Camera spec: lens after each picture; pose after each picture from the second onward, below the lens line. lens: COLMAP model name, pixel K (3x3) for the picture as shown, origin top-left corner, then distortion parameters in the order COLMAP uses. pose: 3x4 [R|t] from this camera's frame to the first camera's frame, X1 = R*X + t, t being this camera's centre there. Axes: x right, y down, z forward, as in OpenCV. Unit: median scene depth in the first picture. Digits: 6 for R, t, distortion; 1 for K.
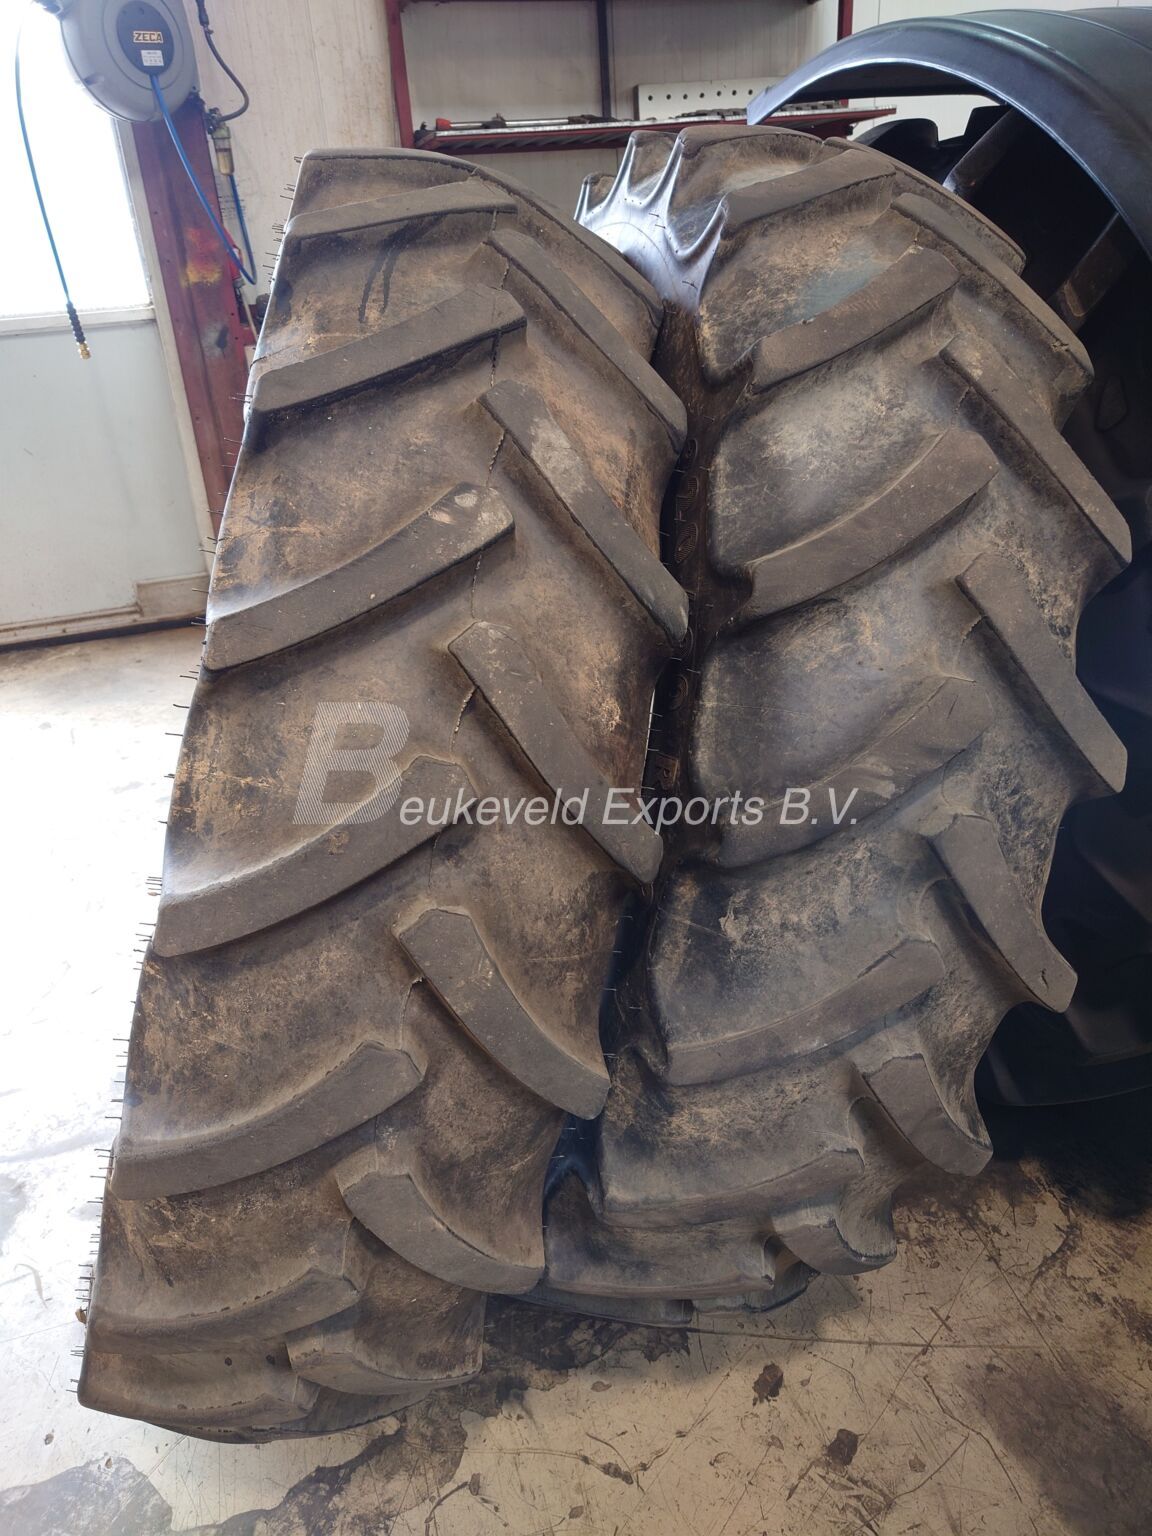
lens RADIAL K [[1104.9, 0, 567.6], [0, 1104.9, 767.2], [0, 0, 1]] dist [-0.010717, 0.017928]
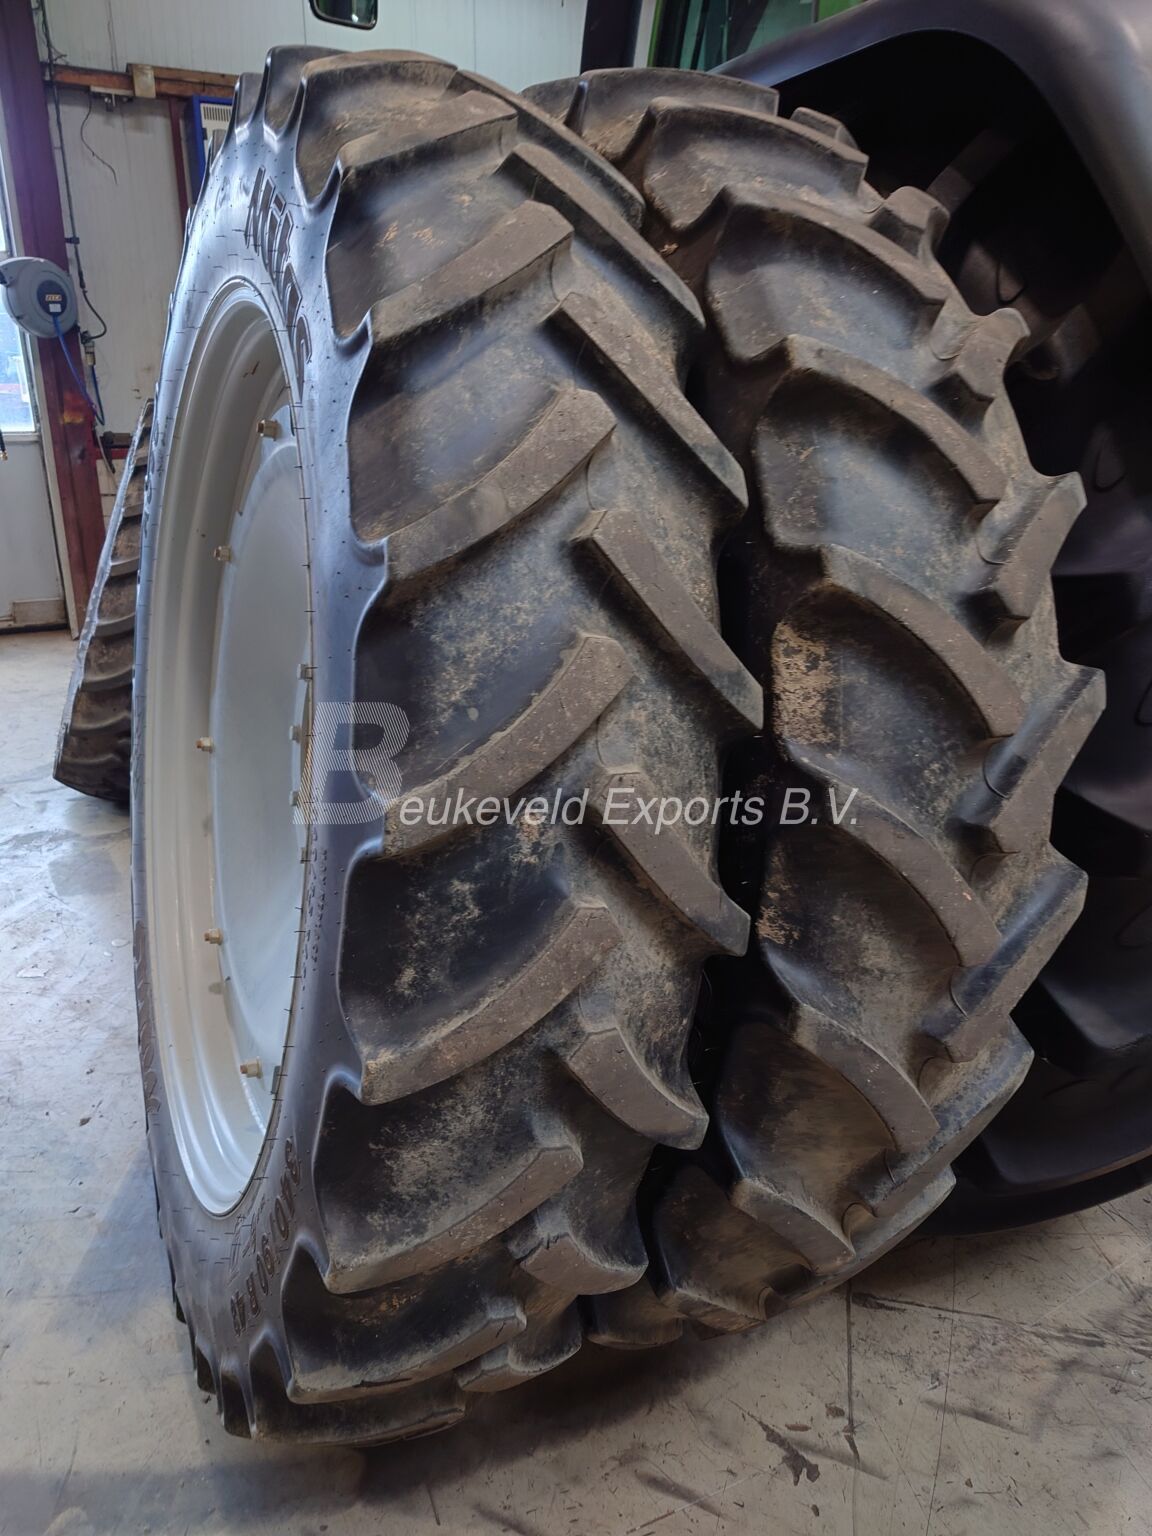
lens RADIAL K [[1104.9, 0, 573.5], [0, 1104.9, 772.7], [0, 0, 1]] dist [-0.010717, 0.017928]
pose [[0.985459, 0.011668, 0.169513, 0.166185], [0.008050, 0.993313, -0.115174, 0.331111], [-0.169724, 0.114864, 0.978775, -0.810666]]
